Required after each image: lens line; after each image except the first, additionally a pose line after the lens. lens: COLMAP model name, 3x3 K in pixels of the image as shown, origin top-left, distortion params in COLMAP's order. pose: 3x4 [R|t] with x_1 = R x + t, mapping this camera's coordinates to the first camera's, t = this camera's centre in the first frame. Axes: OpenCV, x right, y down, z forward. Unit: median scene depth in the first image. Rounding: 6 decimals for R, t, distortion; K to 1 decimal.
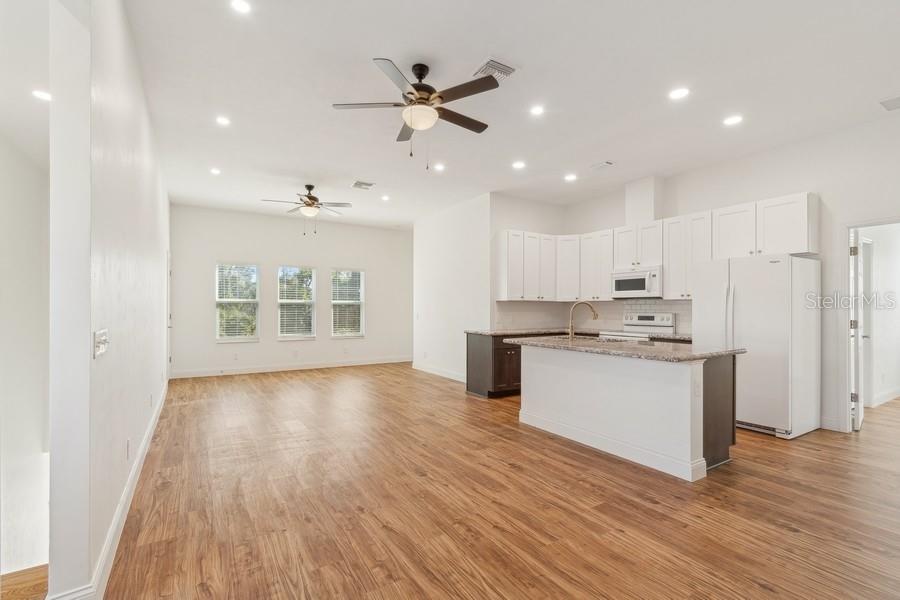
lens RADIAL K [[404.2, 0, 465.0], [0, 404.2, 306.7], [0, 0, 1]] dist [0.002435, -0.000111]
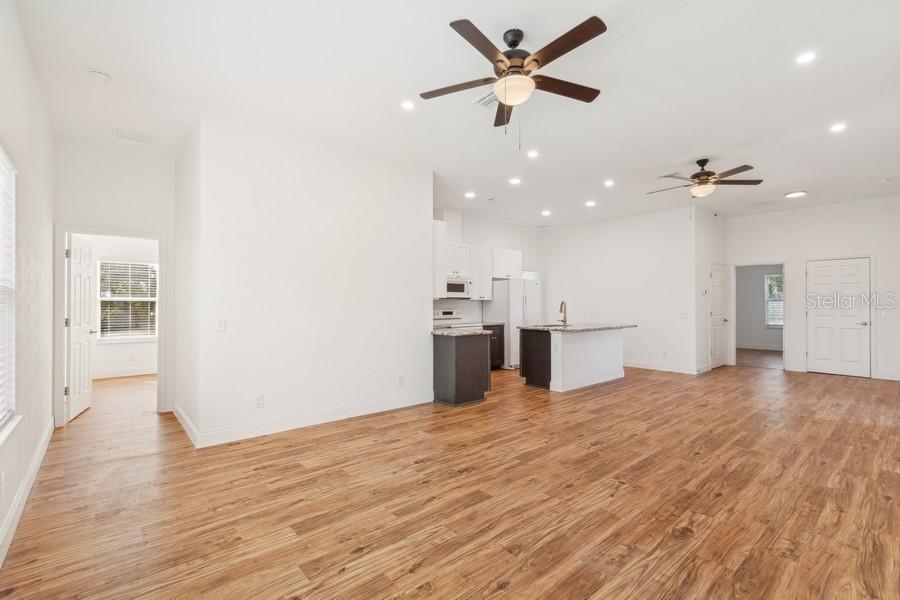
lens RADIAL K [[396.6, 0, 454.4], [0, 396.6, 302.2], [0, 0, 1]] dist [0.000880, -0.000123]
pose [[-0.129164, 0.009145, 0.991581, -0.881002], [-0.001473, 0.999955, -0.009414, 0.004513], [-0.991622, -0.002676, -0.129145, 1.208330]]
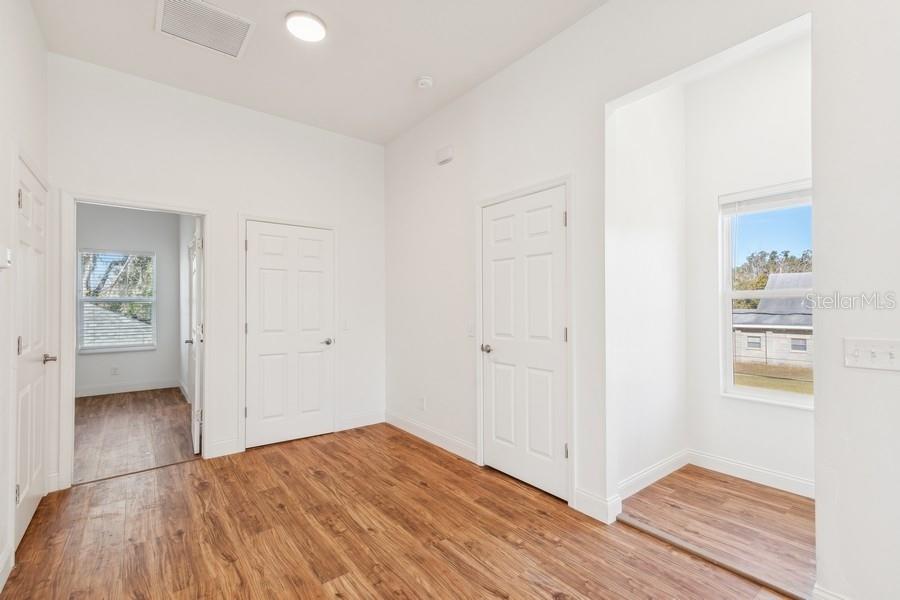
lens RADIAL K [[404.2, 0, 465.0], [0, 404.2, 306.7], [0, 0, 1]] dist [0.002435, -0.000111]
pose [[-0.996026, 0.001119, -0.089058, -0.001580], [0.001904, 0.999960, -0.008732, 0.000378], [0.089045, -0.008867, -0.995988, 0.545670]]
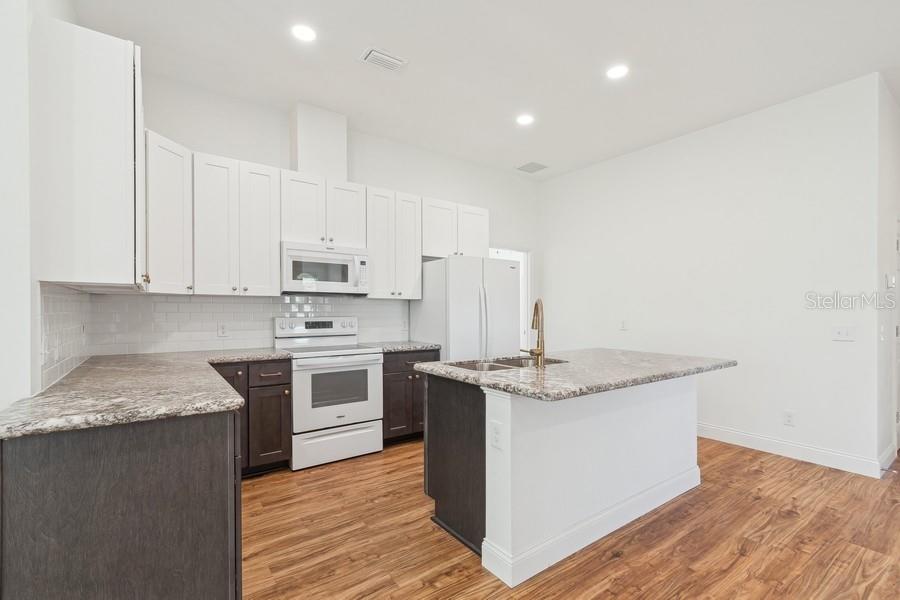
lens RADIAL K [[399.5, 0, 451.1], [0, 399.5, 305.7], [0, 0, 1]] dist [0.004287, 0.000345]
pose [[-0.035753, 0.009767, 0.999313, -0.214329], [-0.006260, 0.999930, -0.009997, 0.002286], [-0.999341, -0.006613, -0.035689, 0.856568]]
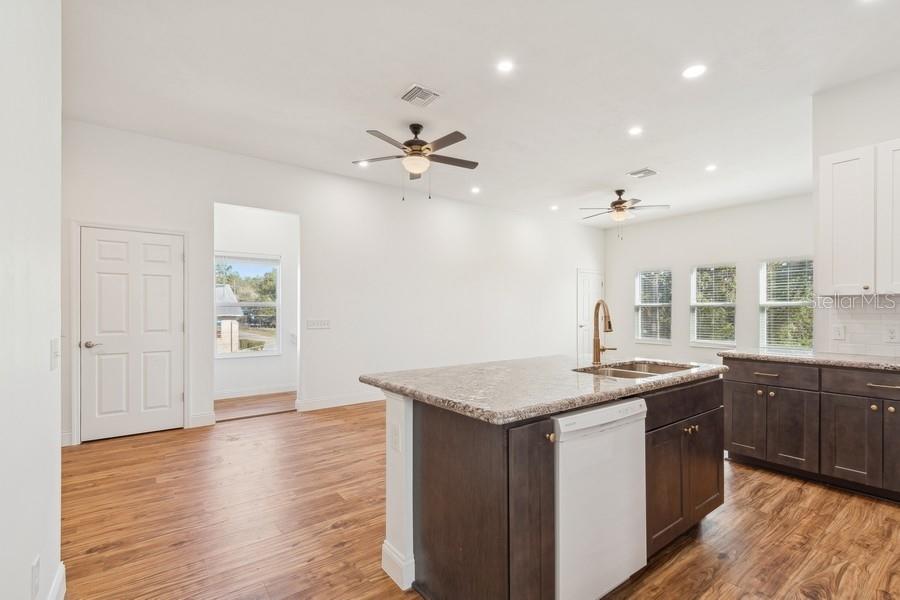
lens RADIAL K [[411.6, 0, 455.7], [0, 411.6, 309.4], [0, 0, 1]] dist [0.003739, 0.000122]
pose [[0.066068, -0.008313, -0.997780, 0.651392], [0.004081, 0.999959, -0.008061, 0.003742], [0.997807, -0.003539, 0.066099, 0.558383]]
